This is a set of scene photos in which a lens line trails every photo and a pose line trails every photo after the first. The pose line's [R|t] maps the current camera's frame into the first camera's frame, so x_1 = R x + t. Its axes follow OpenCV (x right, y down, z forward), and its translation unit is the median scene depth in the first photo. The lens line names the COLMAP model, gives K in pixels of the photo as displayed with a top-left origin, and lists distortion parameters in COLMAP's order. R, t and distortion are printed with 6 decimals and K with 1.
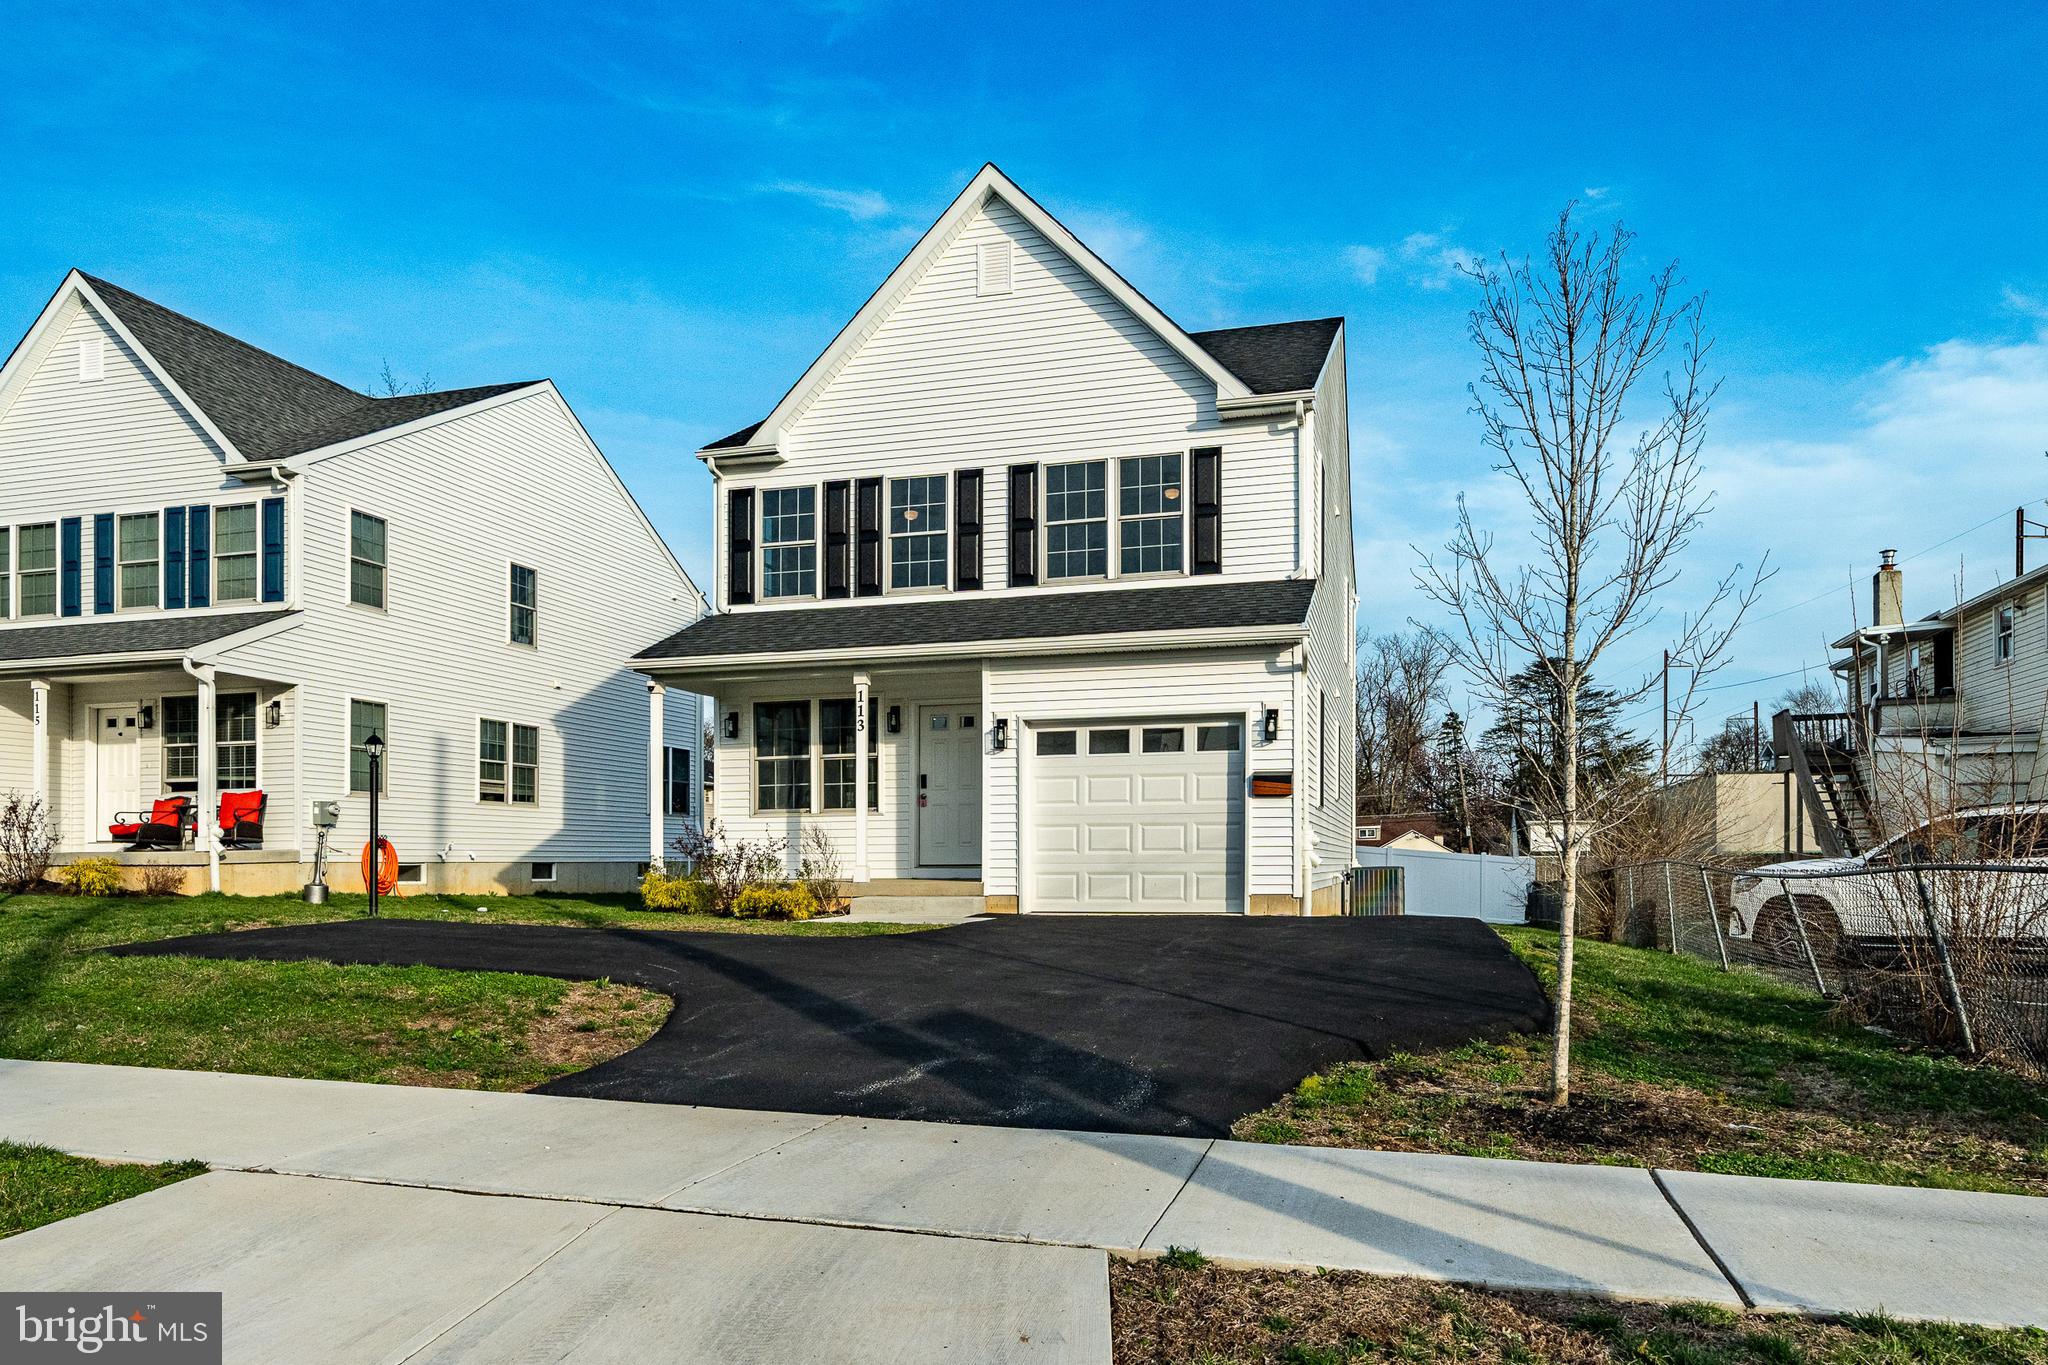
lens RADIAL K [[1148.3, 0, 1002.6], [0, 1148.3, 836.3], [0, 0, 1]] dist [0.000716, -0.003487]
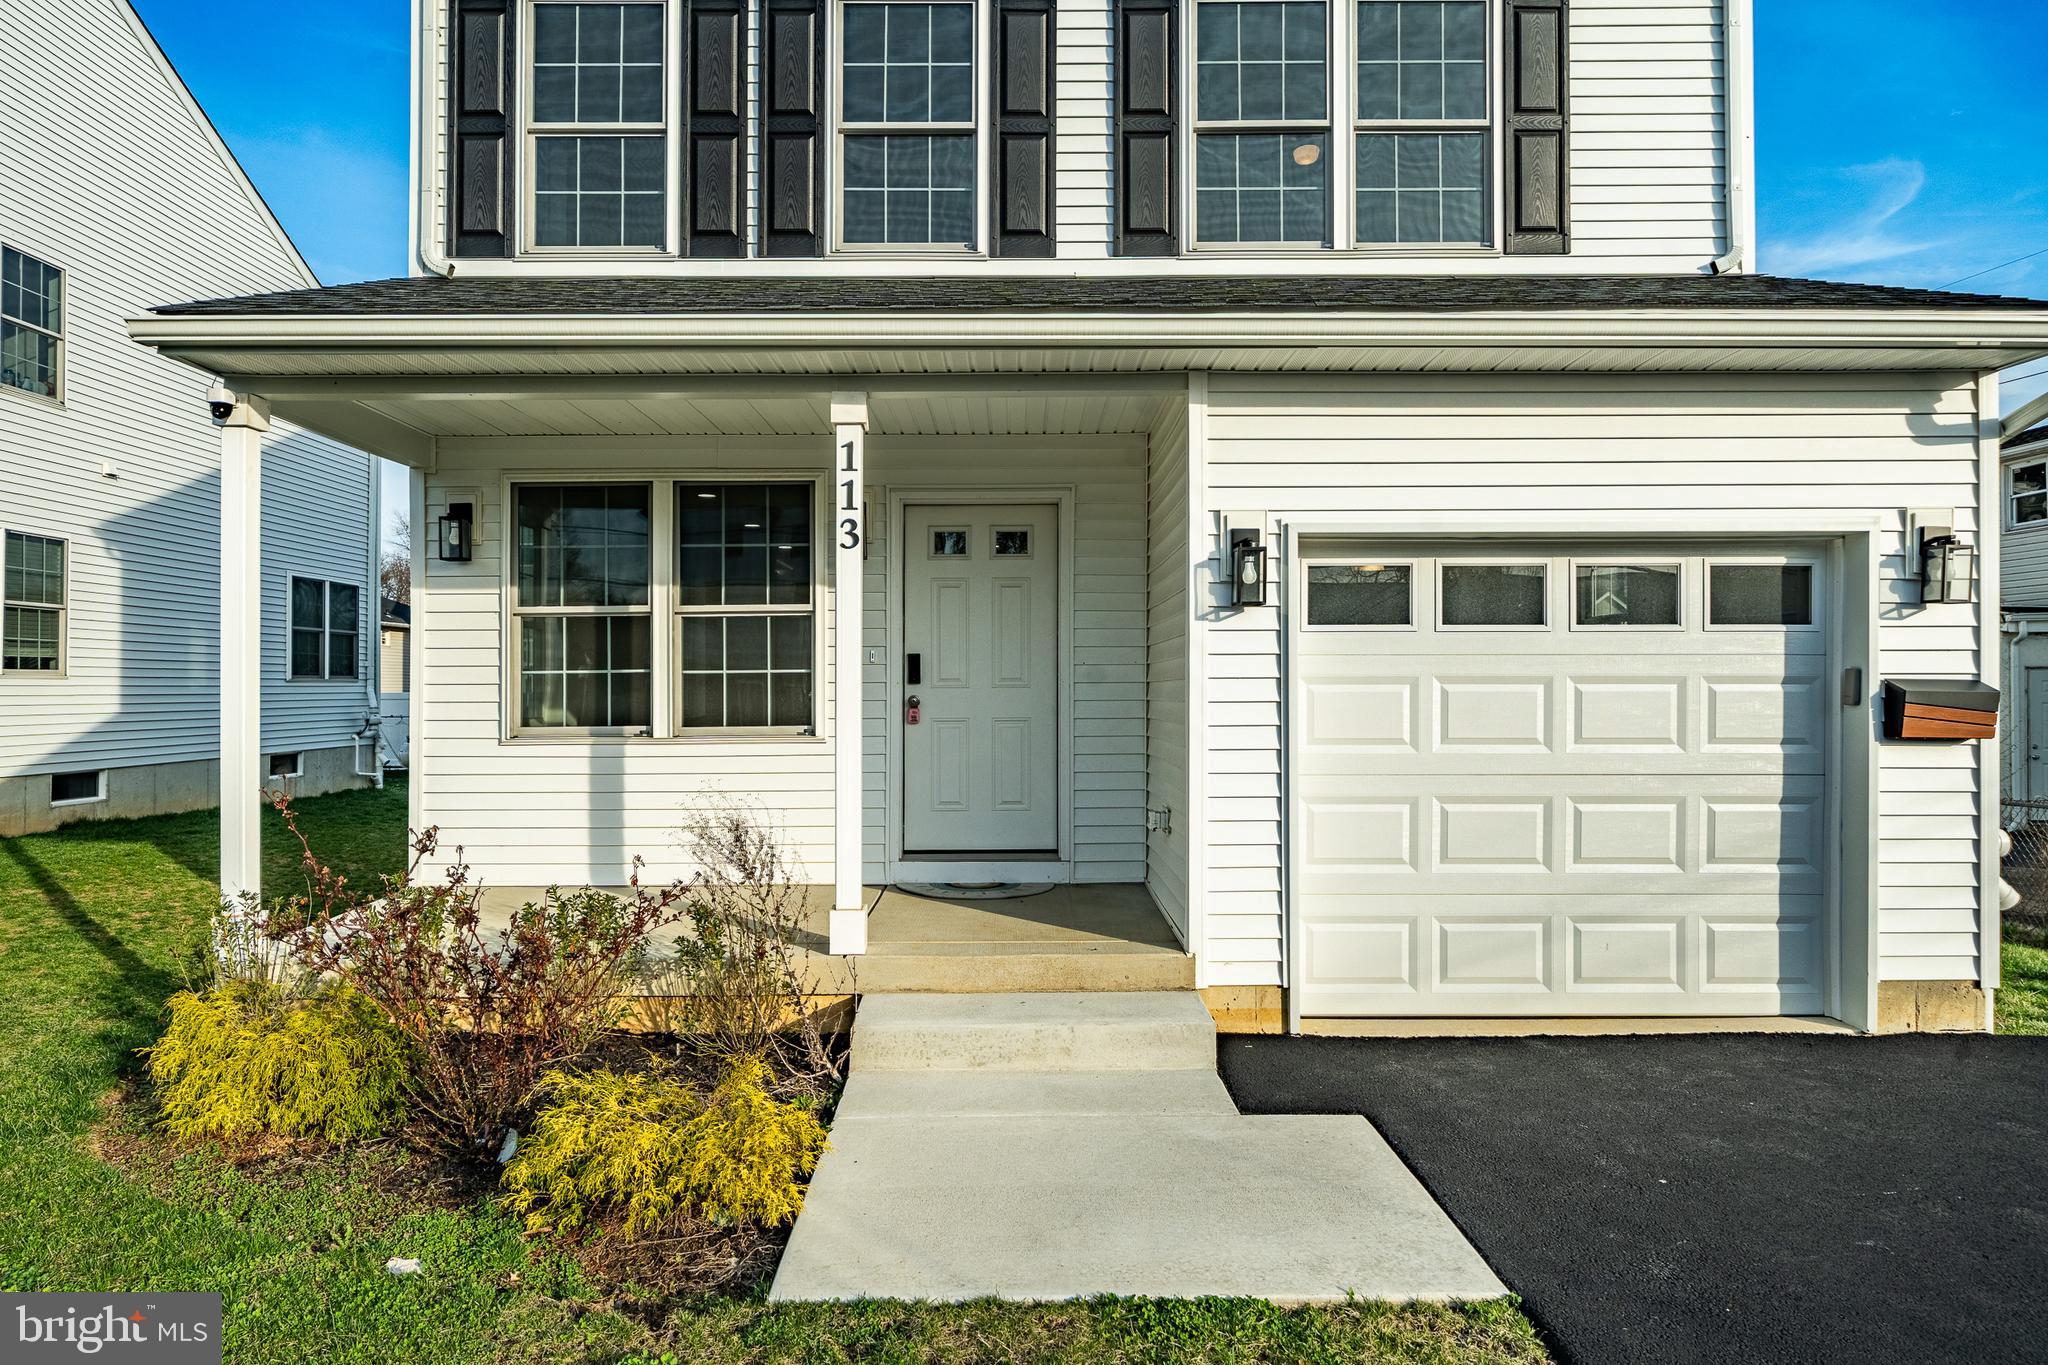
lens RADIAL K [[1225.9, 0, 1068.6], [0, 1225.9, 697.6], [0, 0, 1]] dist [-0.006832, 0.002195]
pose [[0.966690, 0.004378, 0.255912, -0.137424], [-0.005674, 0.999975, 0.004325, -0.039807], [-0.255886, -0.005633, 0.966691, 0.521626]]
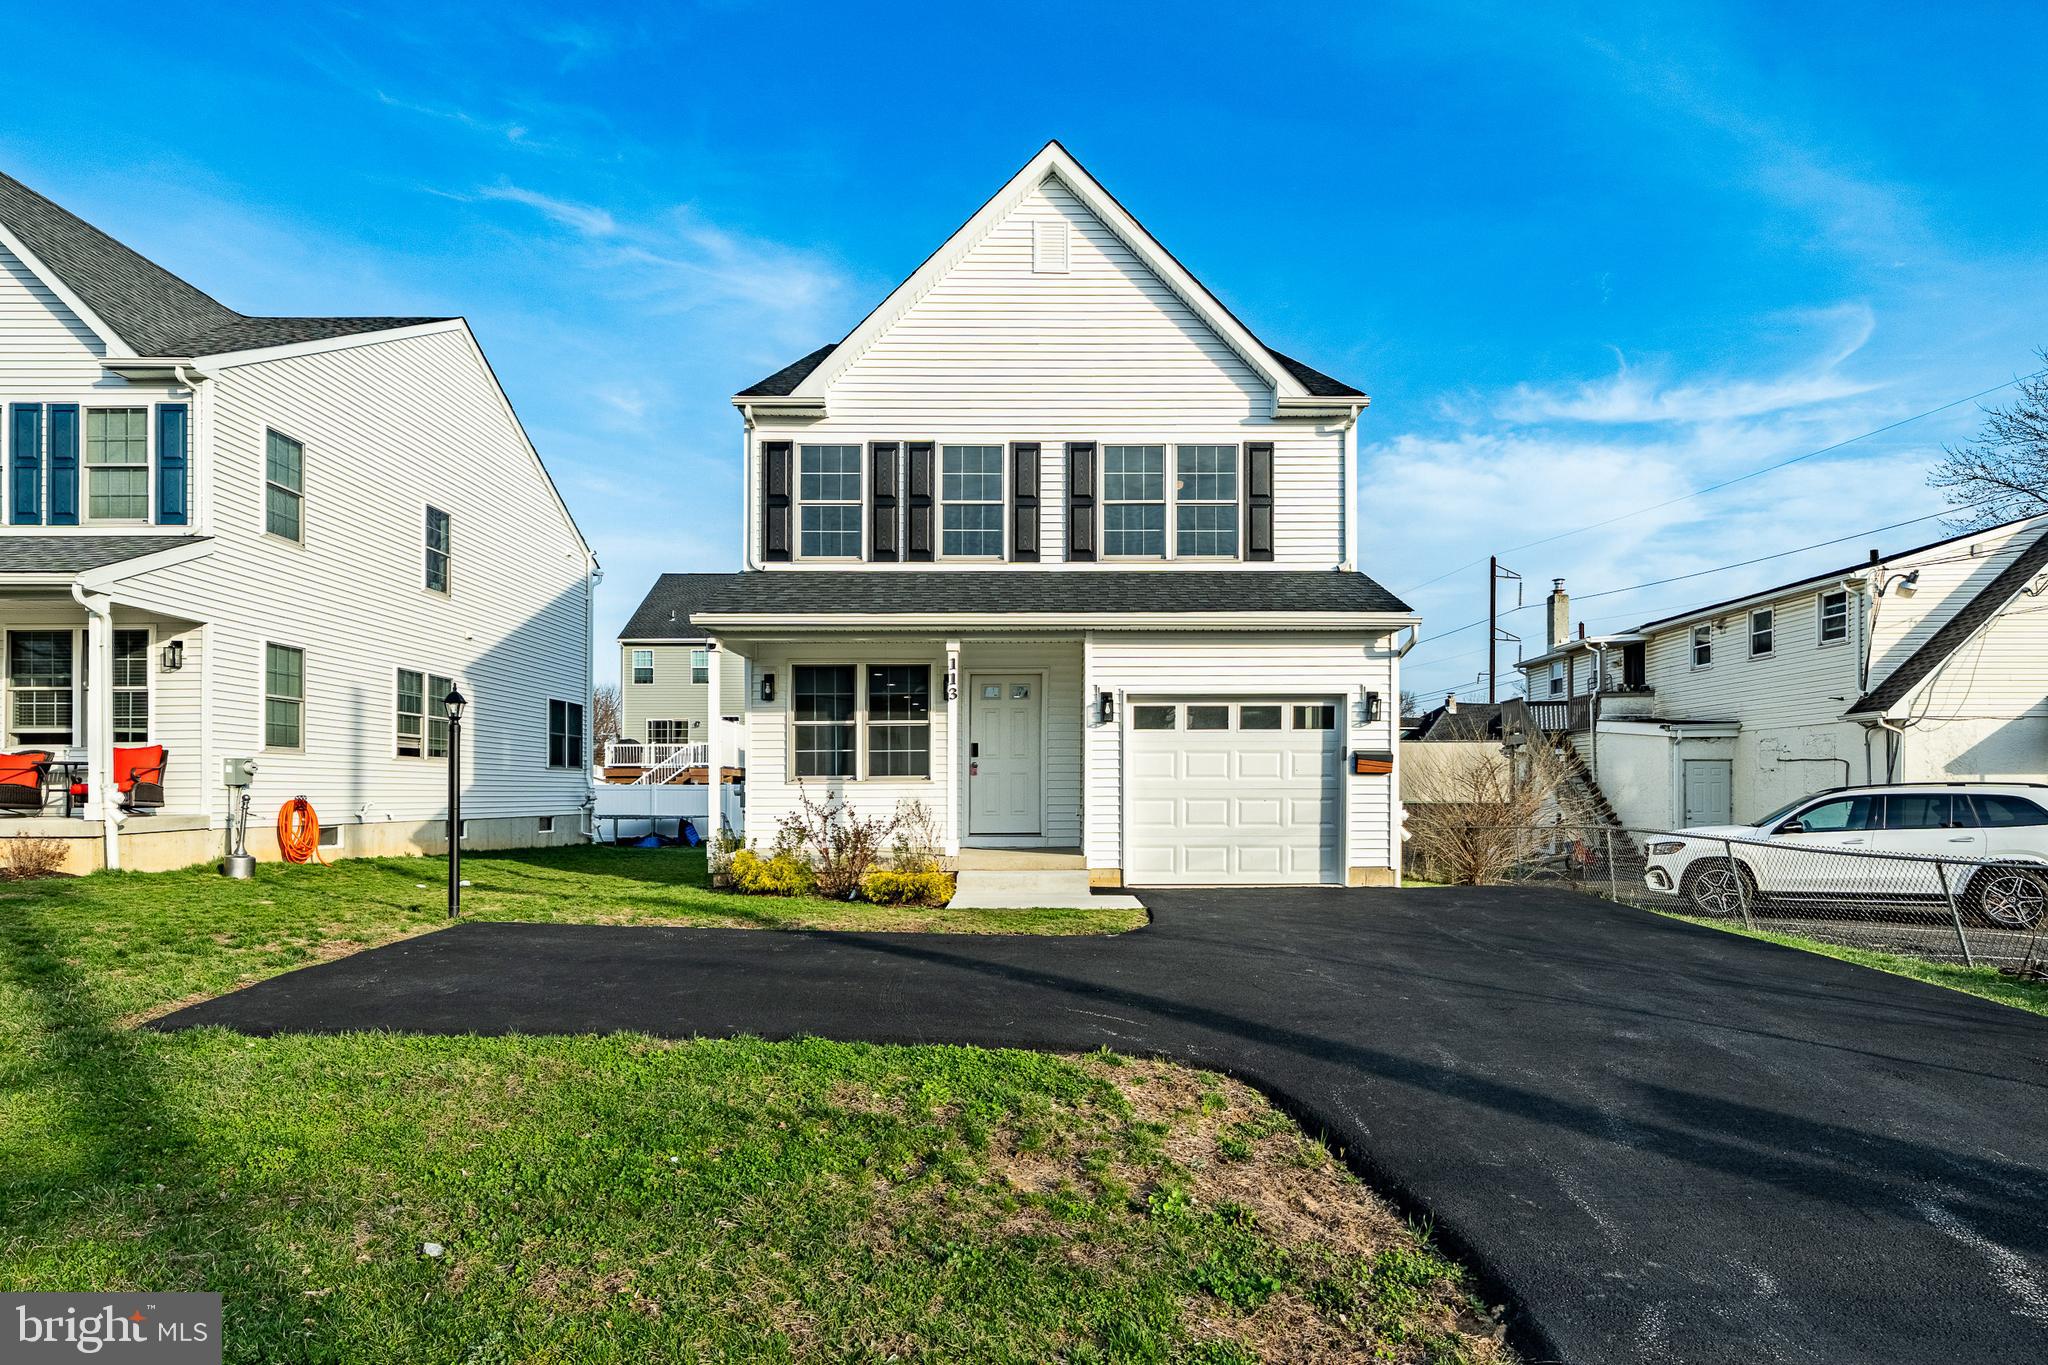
lens RADIAL K [[978.8, 0, 1073.8], [0, 978.8, 788.6], [0, 0, 1]] dist [-0.001442, -0.000752]
pose [[0.968493, 0.006578, 0.248954, -0.201786], [-0.007255, 0.999972, 0.001801, -0.016744], [-0.248936, -0.003551, 0.968514, 0.154968]]
